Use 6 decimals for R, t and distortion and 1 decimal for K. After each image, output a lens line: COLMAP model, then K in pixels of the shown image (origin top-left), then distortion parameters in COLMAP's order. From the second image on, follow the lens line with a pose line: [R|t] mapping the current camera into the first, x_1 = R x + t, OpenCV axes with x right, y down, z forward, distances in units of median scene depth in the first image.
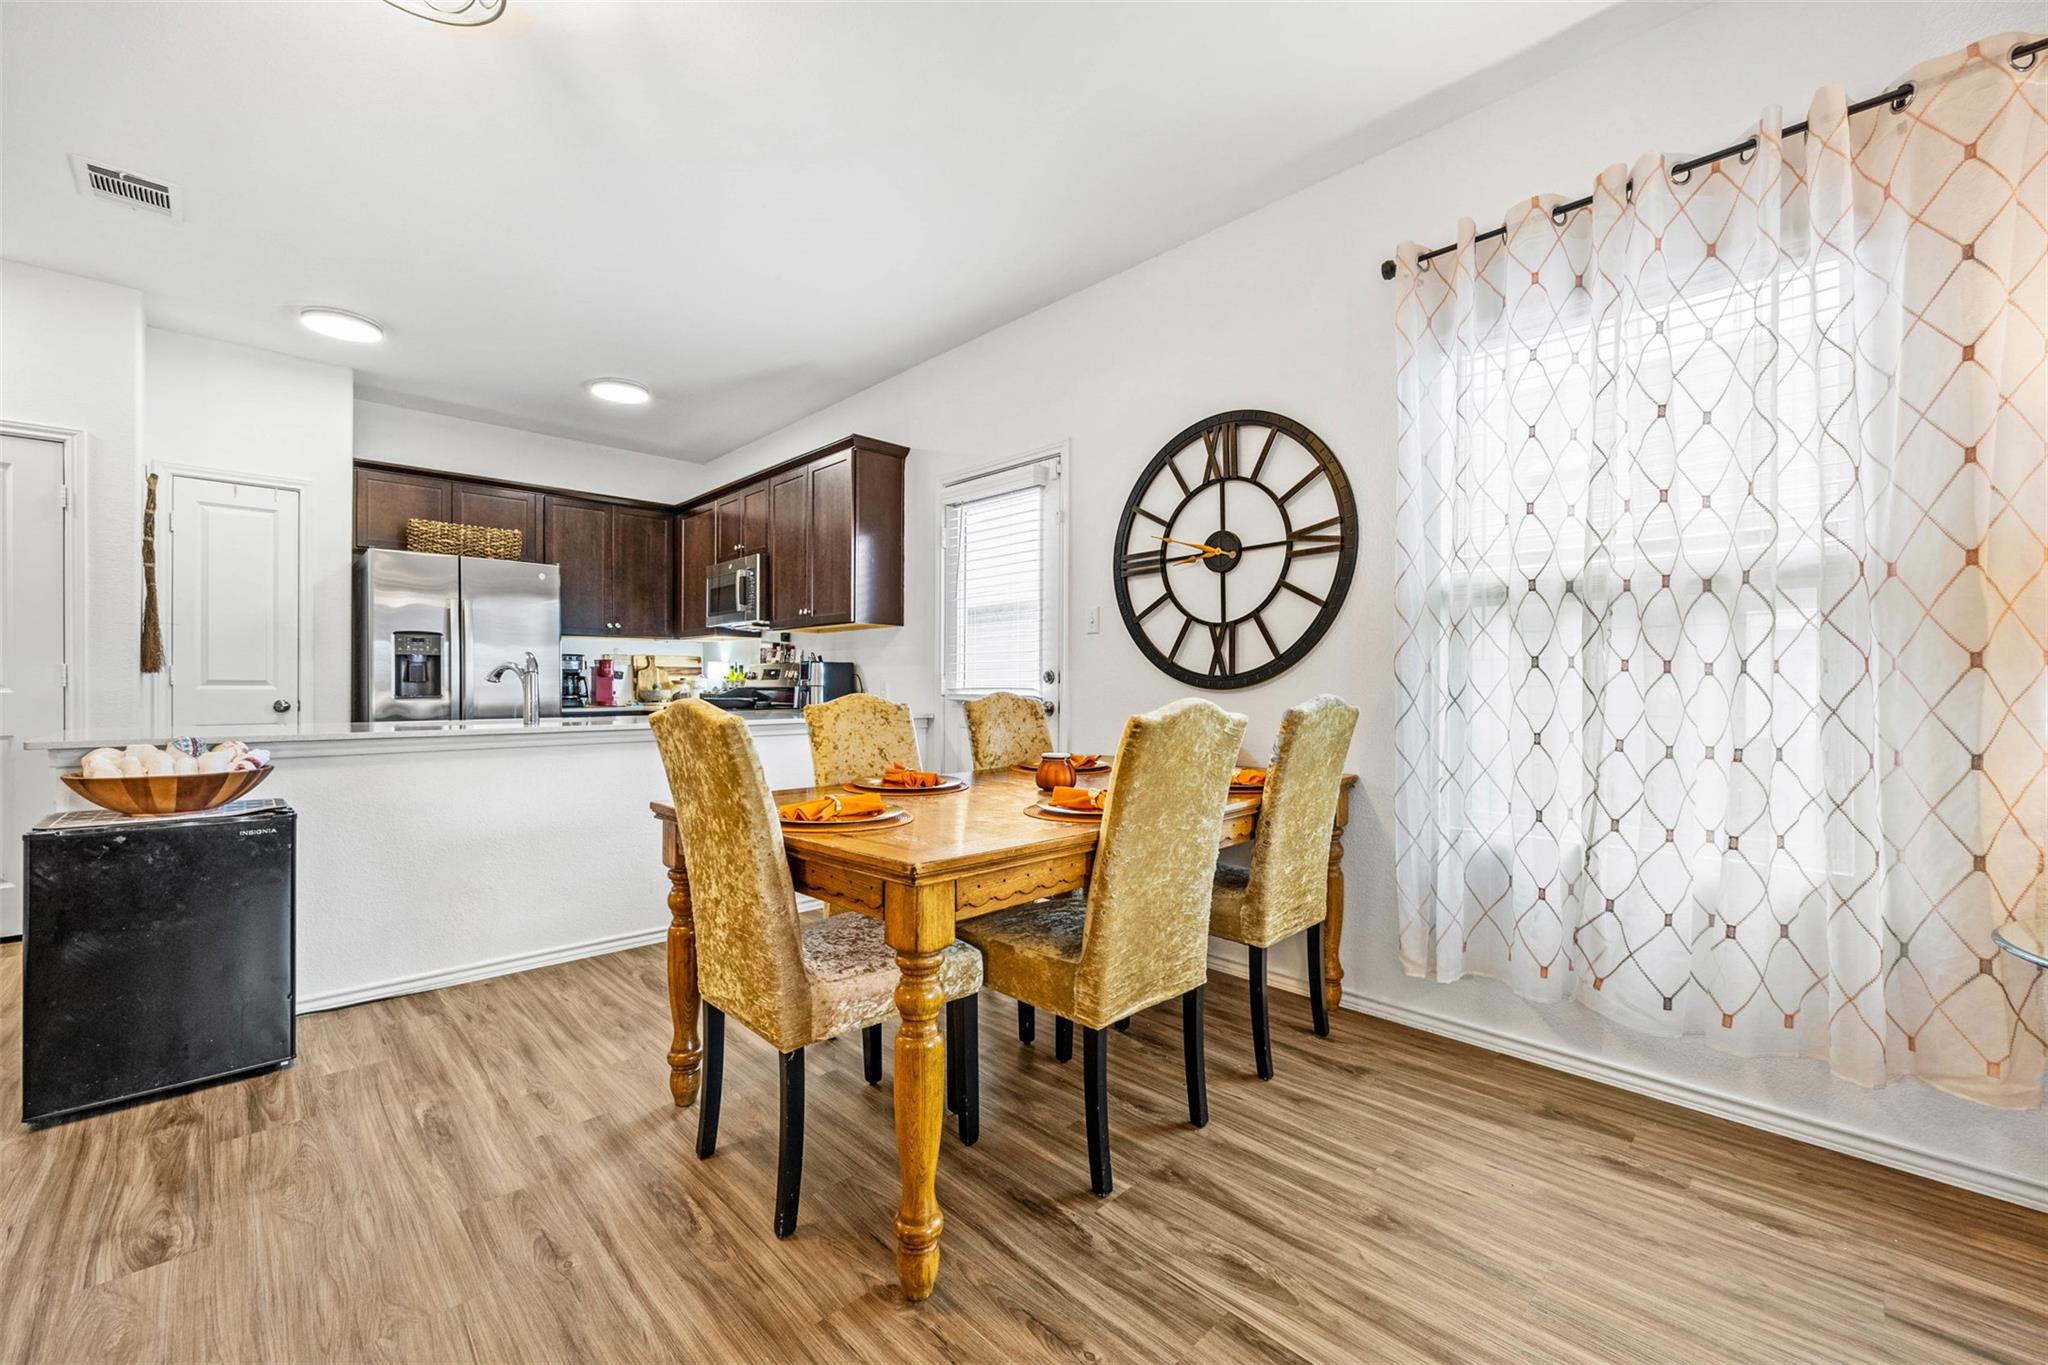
lens RADIAL K [[823.4, 0, 1023.1], [0, 823.4, 682.8], [0, 0, 1]] dist [-0.000764, -0.000890]
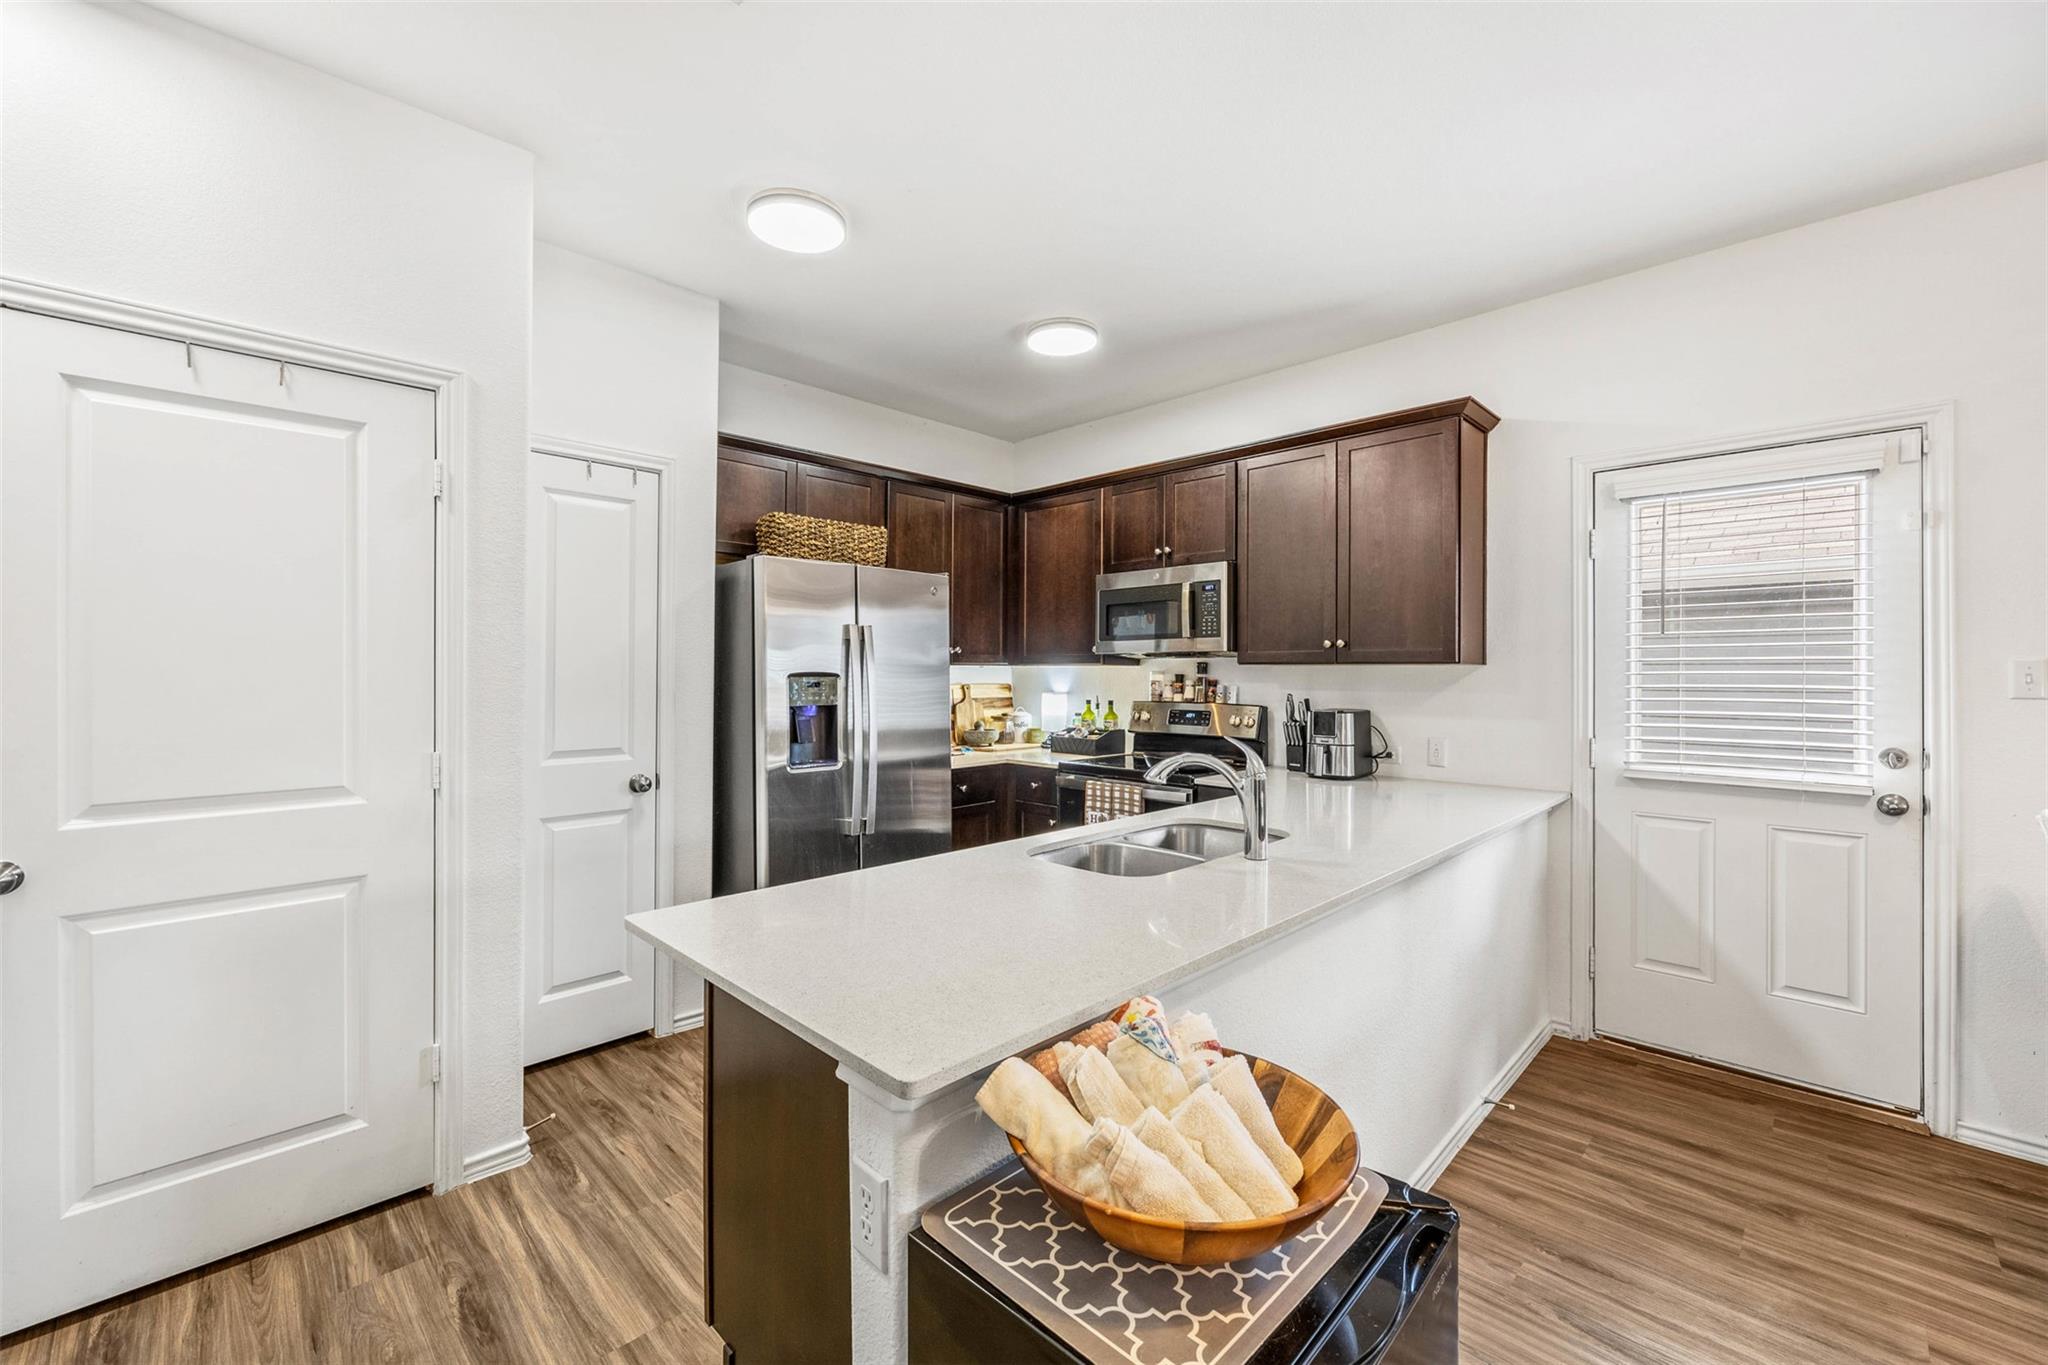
lens RADIAL K [[823.4, 0, 1025.0], [0, 823.4, 663.1], [0, 0, 1]] dist [-0.000764, -0.000890]
pose [[0.999621, 0.001614, 0.027484, -0.868453], [-0.001393, 0.999966, -0.008081, -0.098081], [-0.027496, 0.008040, 0.999590, 0.439815]]
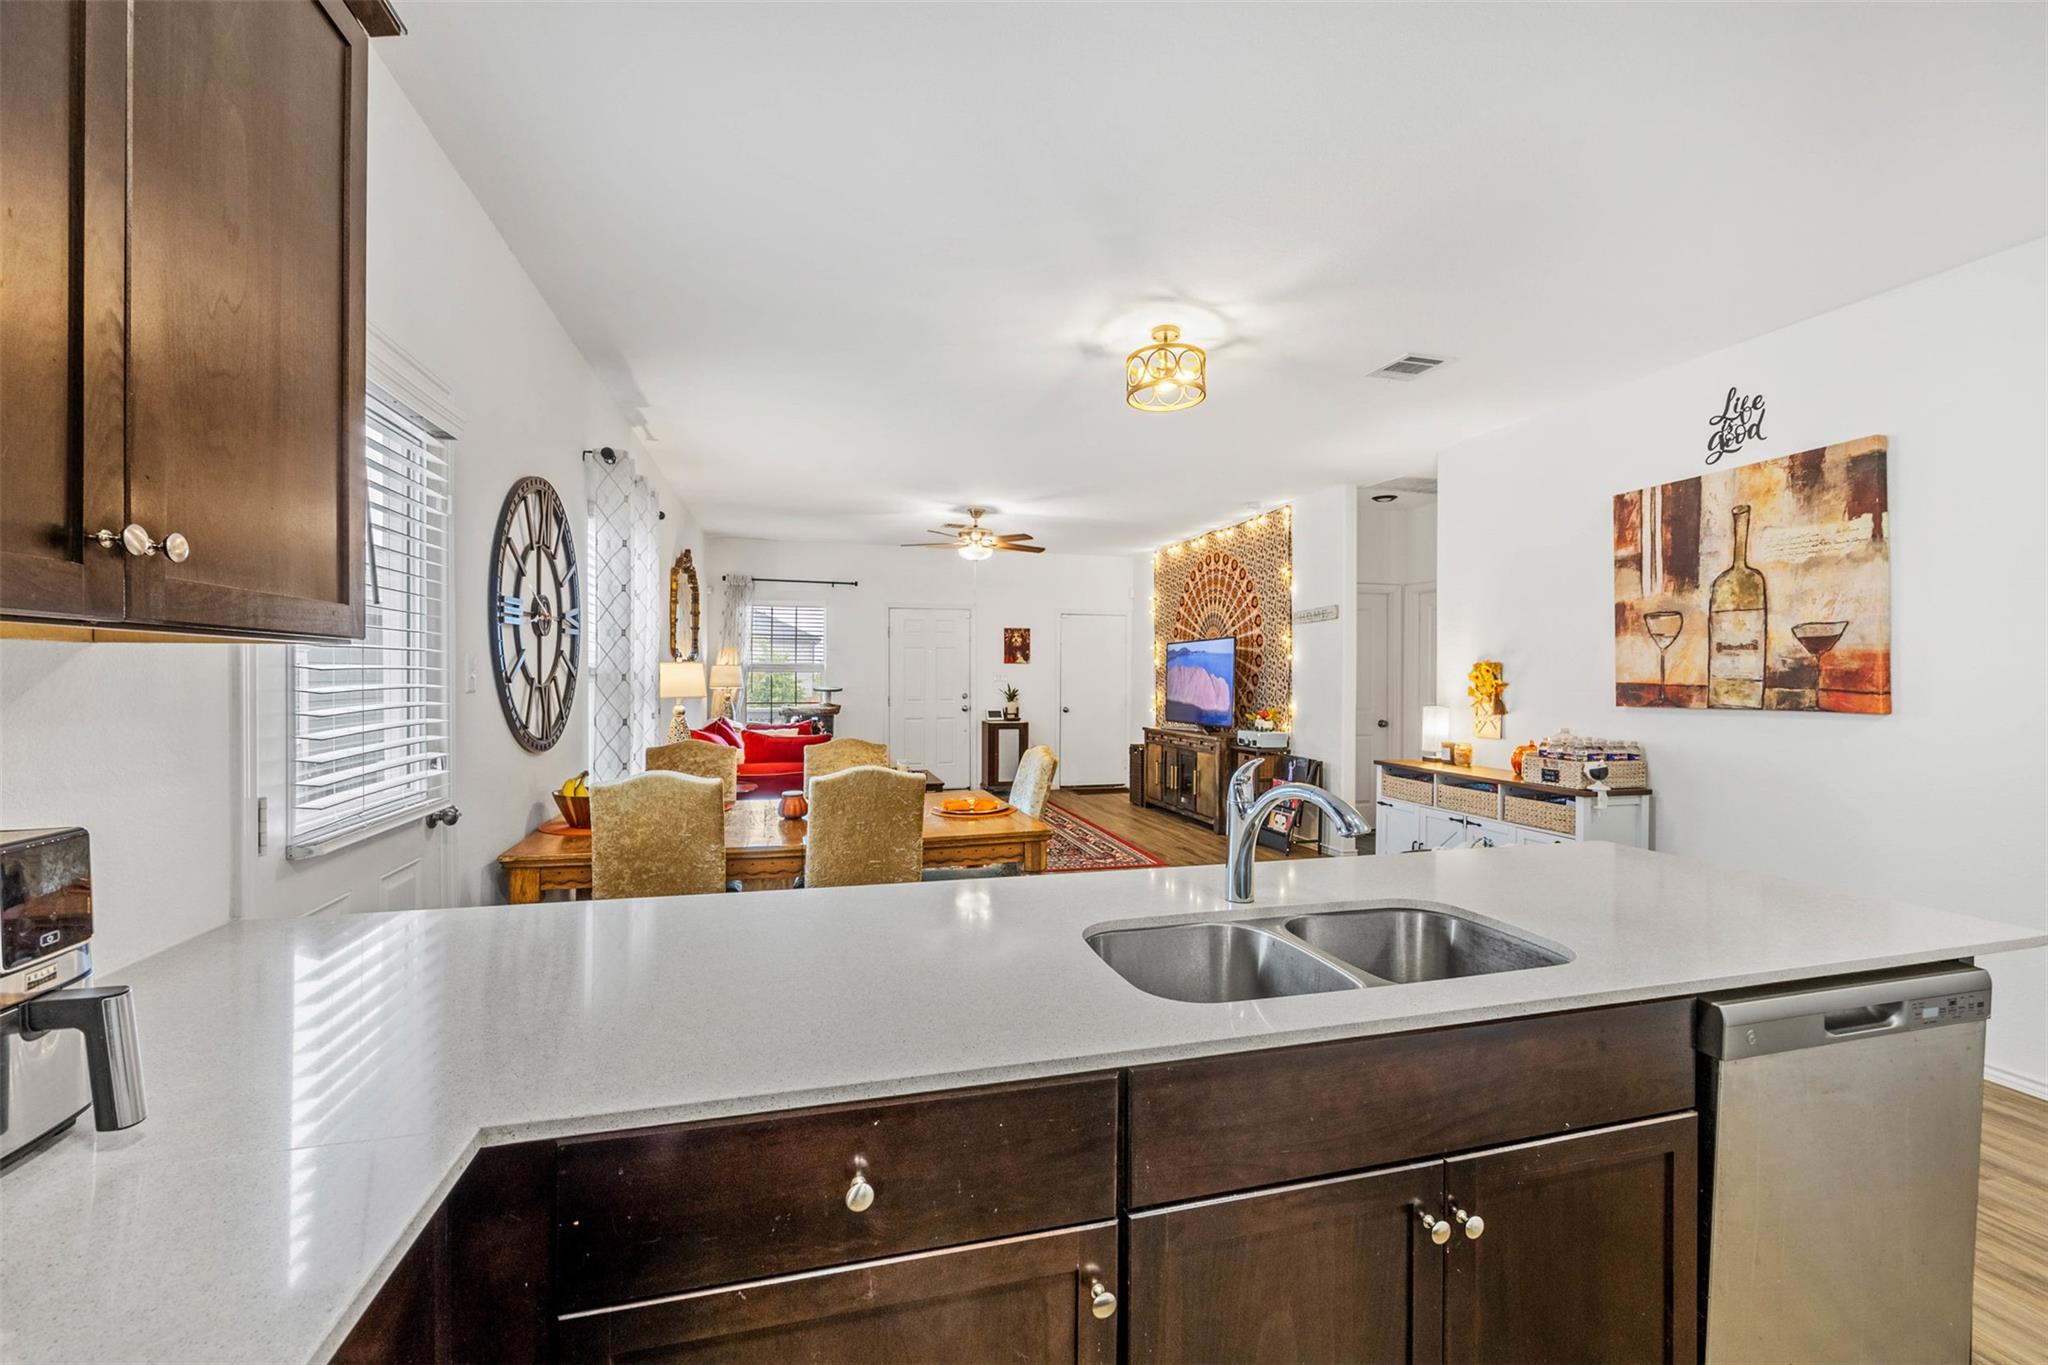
lens RADIAL K [[823.4, 0, 1022.0], [0, 823.4, 680.6], [0, 0, 1]] dist [-0.000764, -0.000890]
pose [[-0.872683, -0.009795, 0.488189, -0.796355], [-0.008241, 0.999952, 0.005332, -0.092980], [-0.488218, 0.000630, -0.872722, 1.651417]]
